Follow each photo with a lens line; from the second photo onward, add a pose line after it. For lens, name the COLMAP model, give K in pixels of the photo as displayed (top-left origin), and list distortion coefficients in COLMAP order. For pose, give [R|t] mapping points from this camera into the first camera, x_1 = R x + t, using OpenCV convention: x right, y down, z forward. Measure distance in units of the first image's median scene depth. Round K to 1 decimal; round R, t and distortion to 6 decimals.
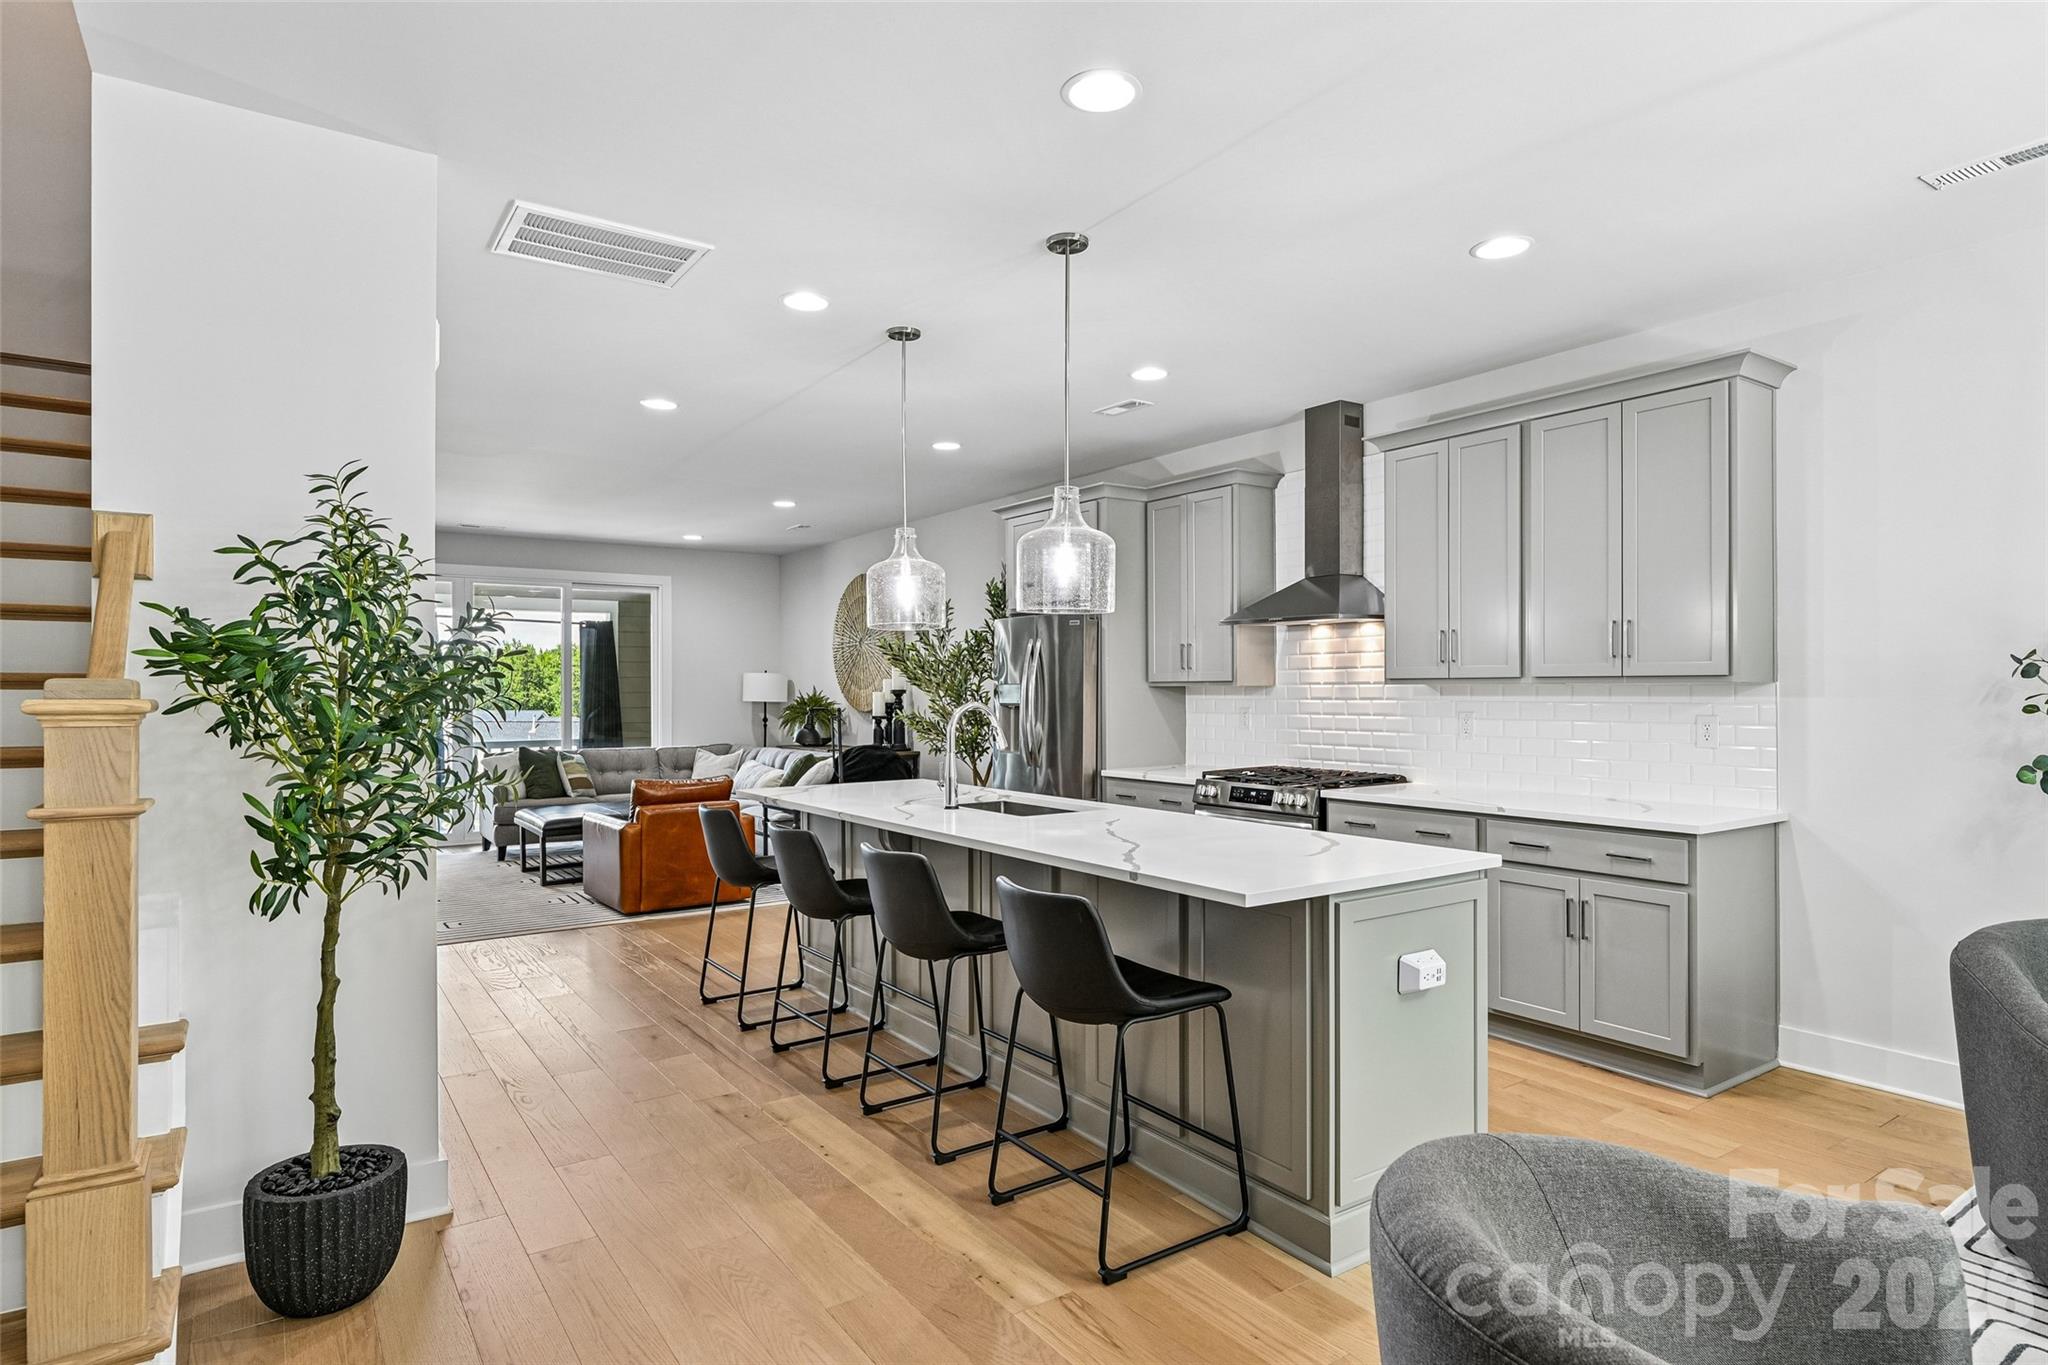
lens RADIAL K [[1120.3, 0, 1030.0], [0, 1120.3, 690.3], [0, 0, 1]] dist [-0.006561, -0.001276]
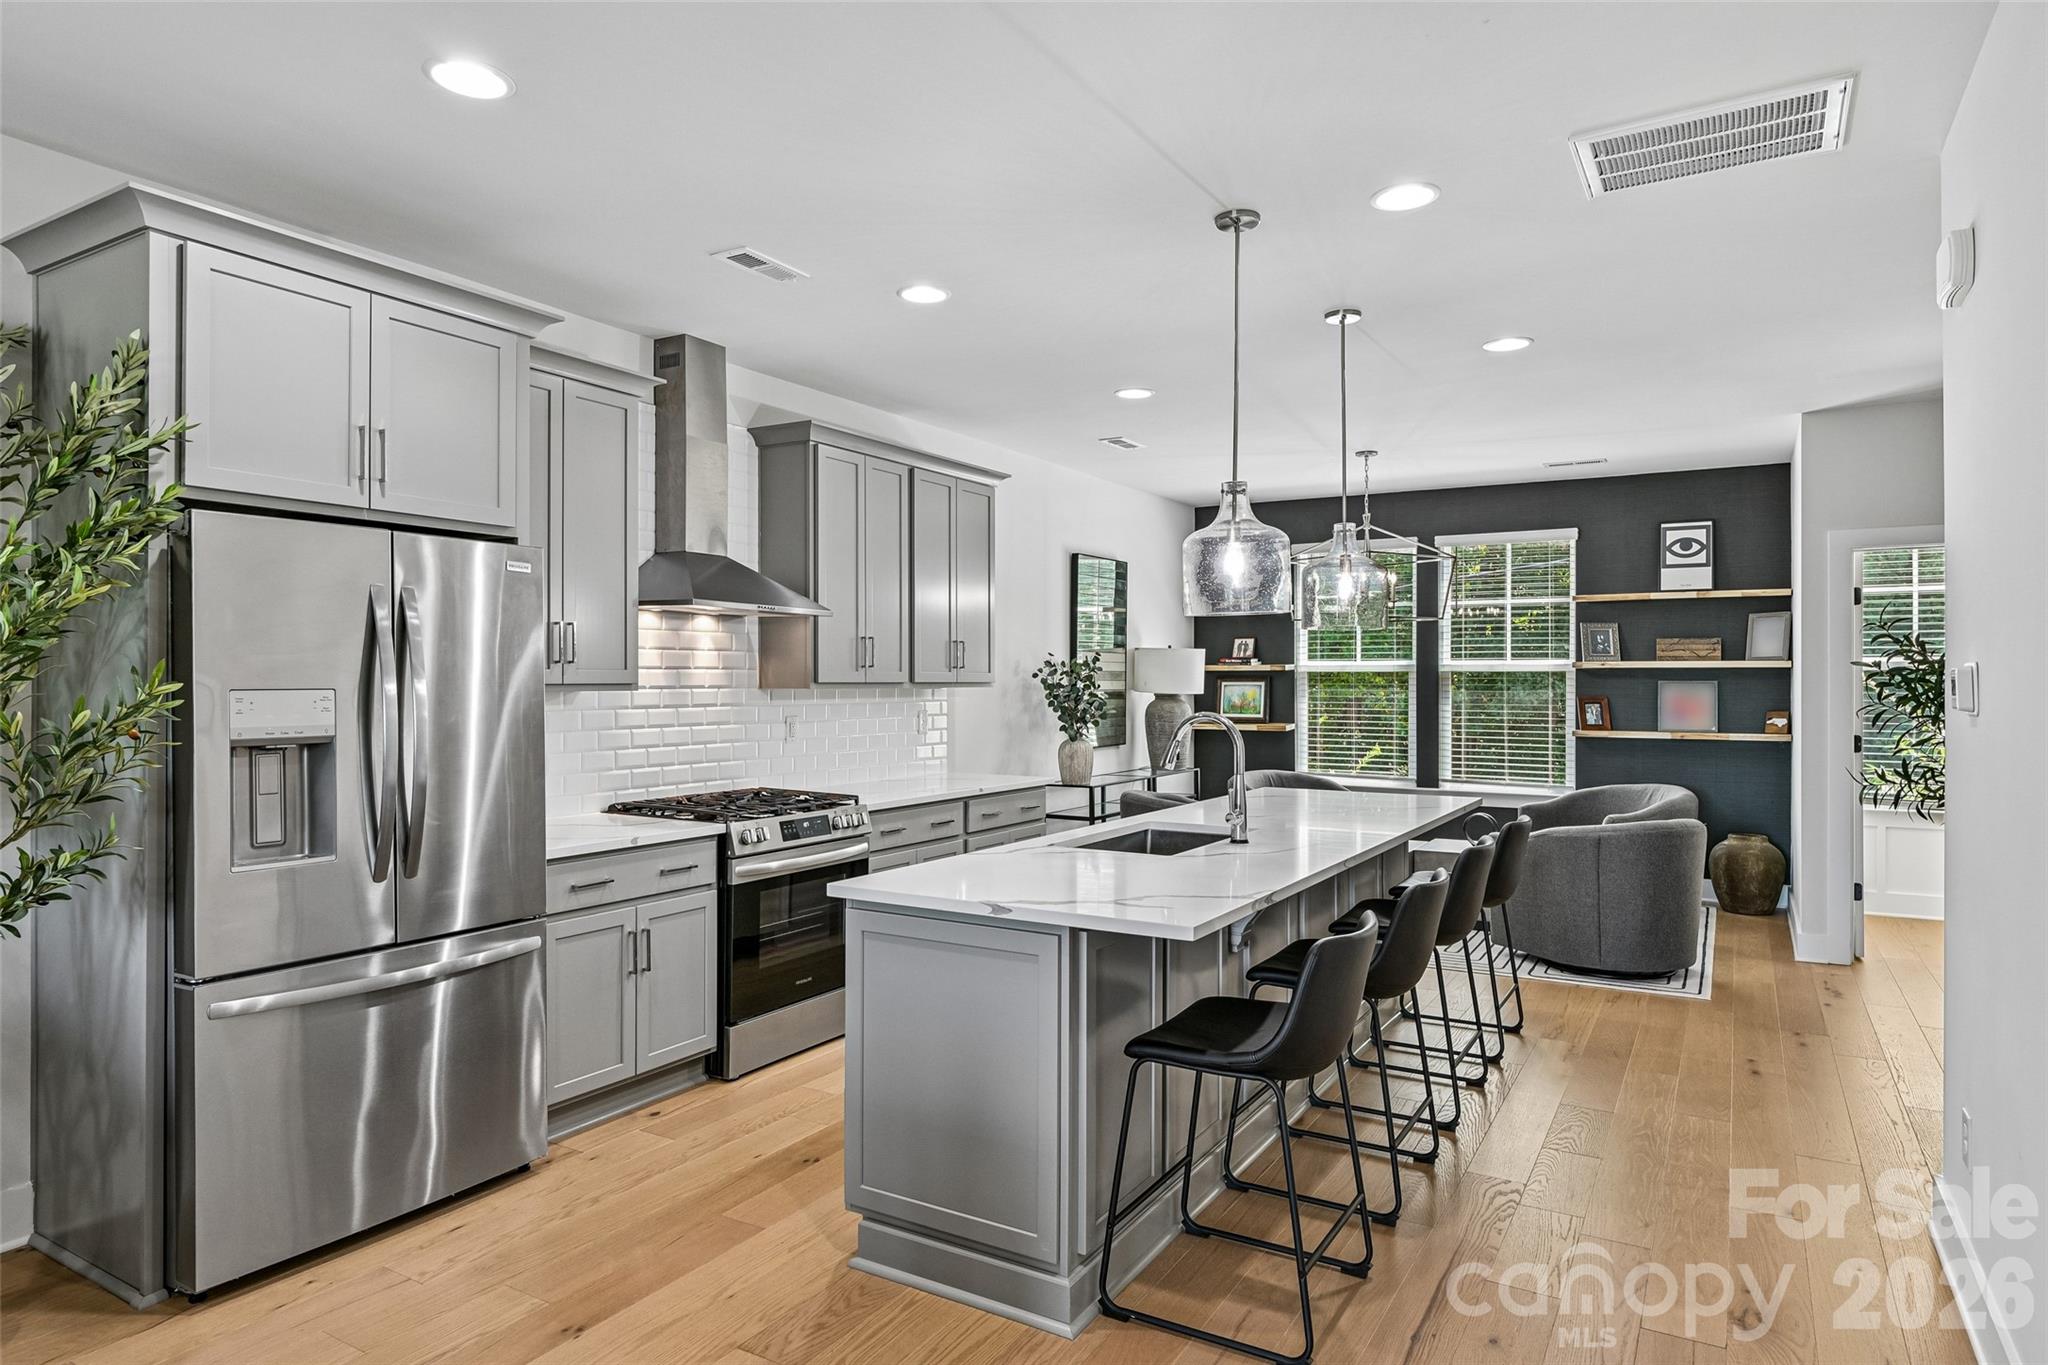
lens RADIAL K [[1183.7, 0, 1019.5], [0, 1183.7, 676.7], [0, 0, 1]] dist [0.004190, -0.000010]
pose [[-0.408971, 0.007566, 0.912516, -0.783750], [0.001966, 0.999971, -0.007410, -0.008952], [-0.912545, -0.001236, -0.408974, 1.477428]]
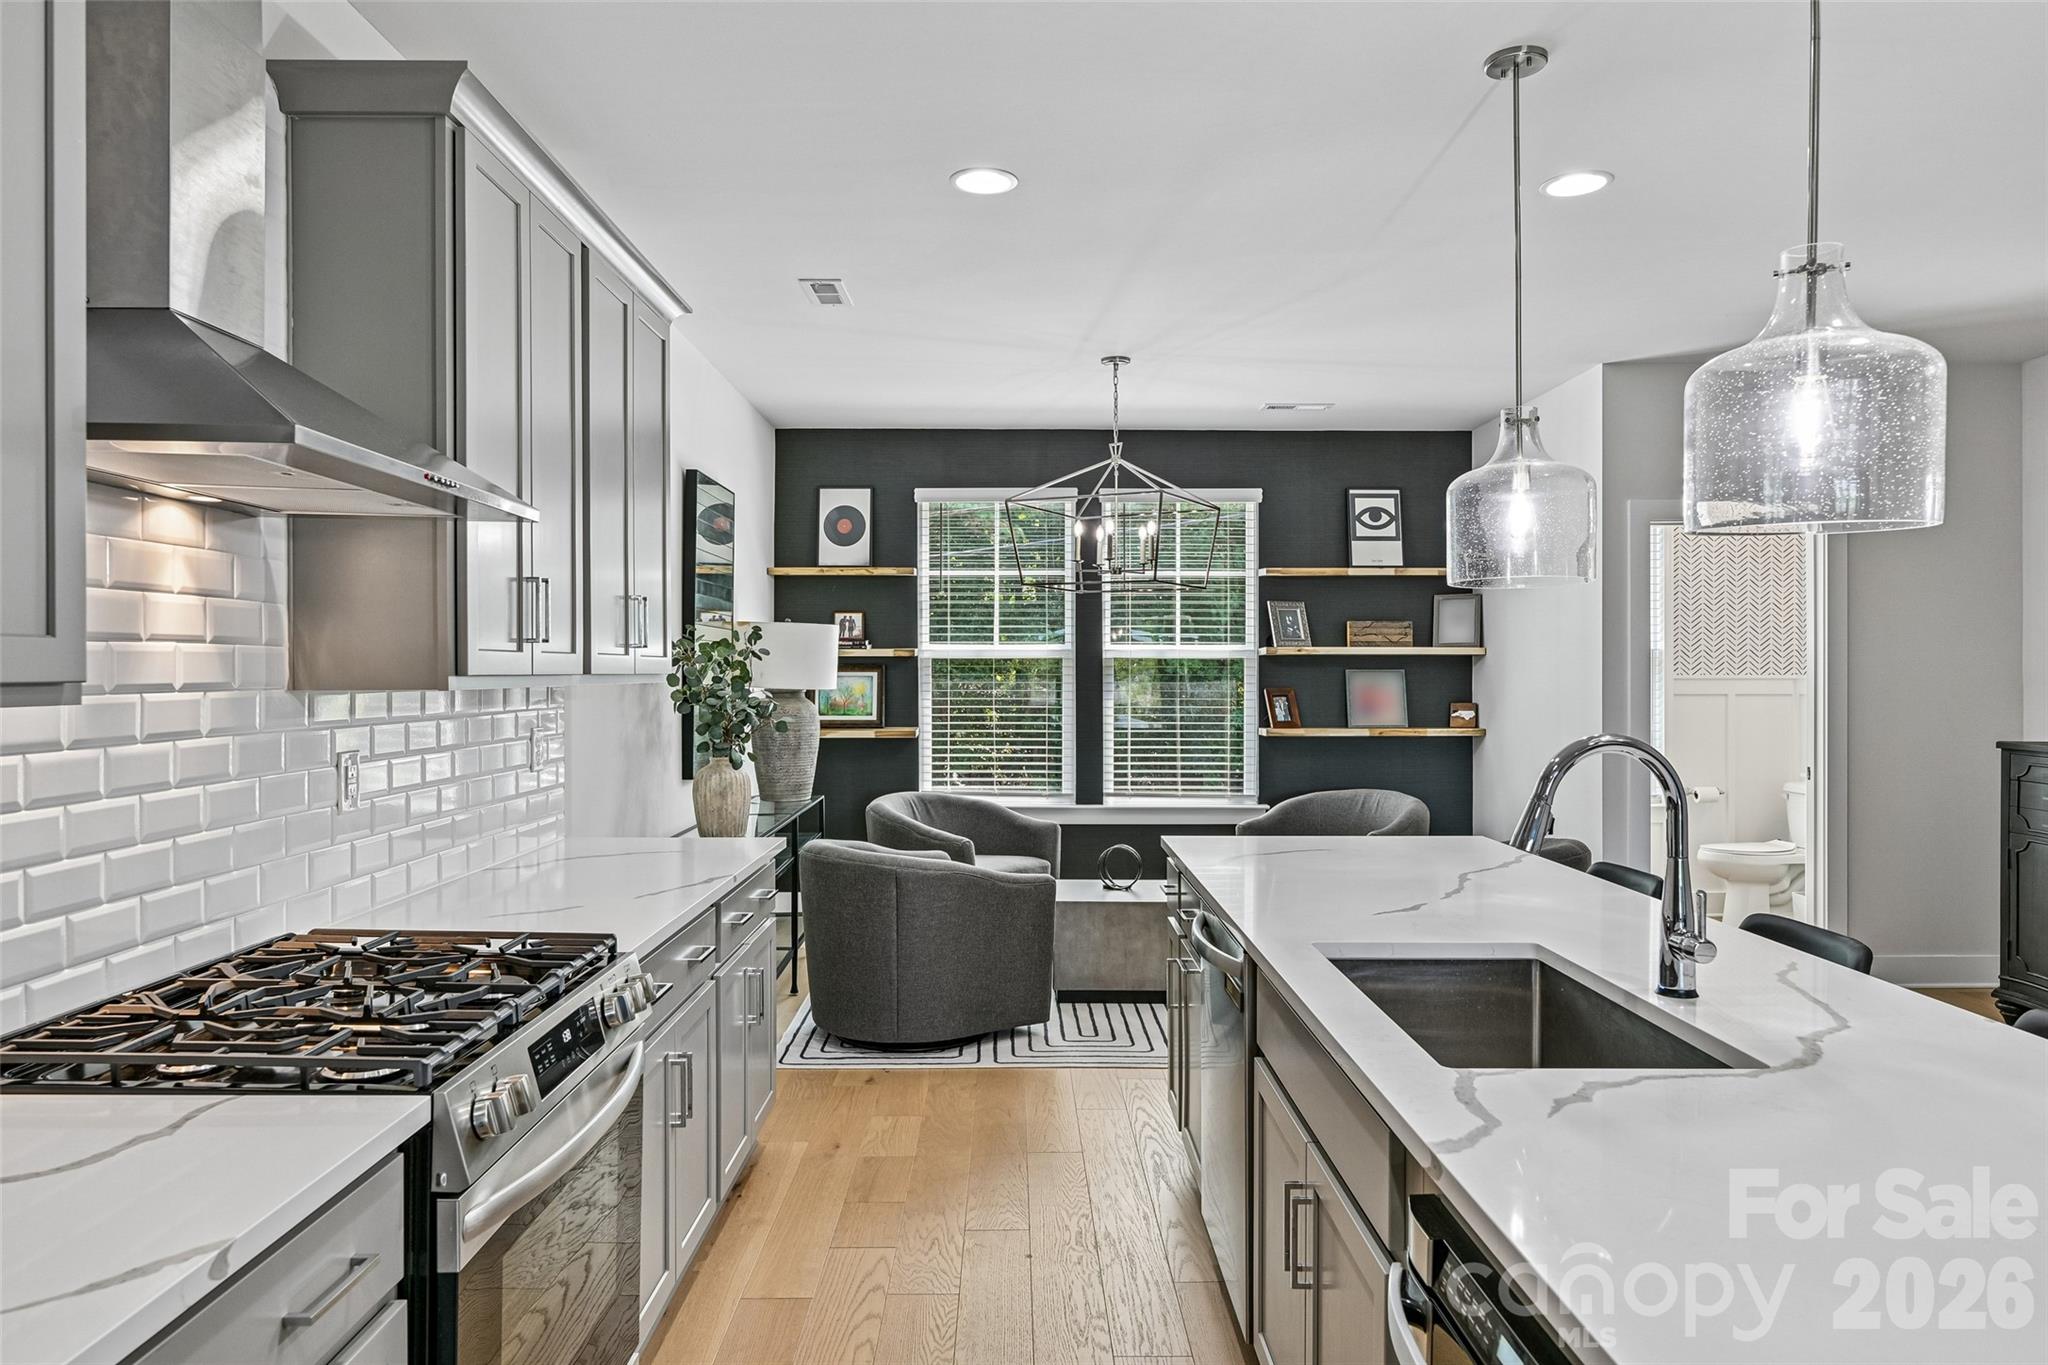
lens RADIAL K [[1282.1, 0, 1012.3], [0, 1282.1, 667.9], [0, 0, 1]] dist [-0.002335, -0.002616]
pose [[-0.819513, 0.006533, 0.573024, -0.138814], [0.005298, 0.999979, -0.003824, -0.012313], [-0.573037, -0.000097, -0.819530, 1.497947]]
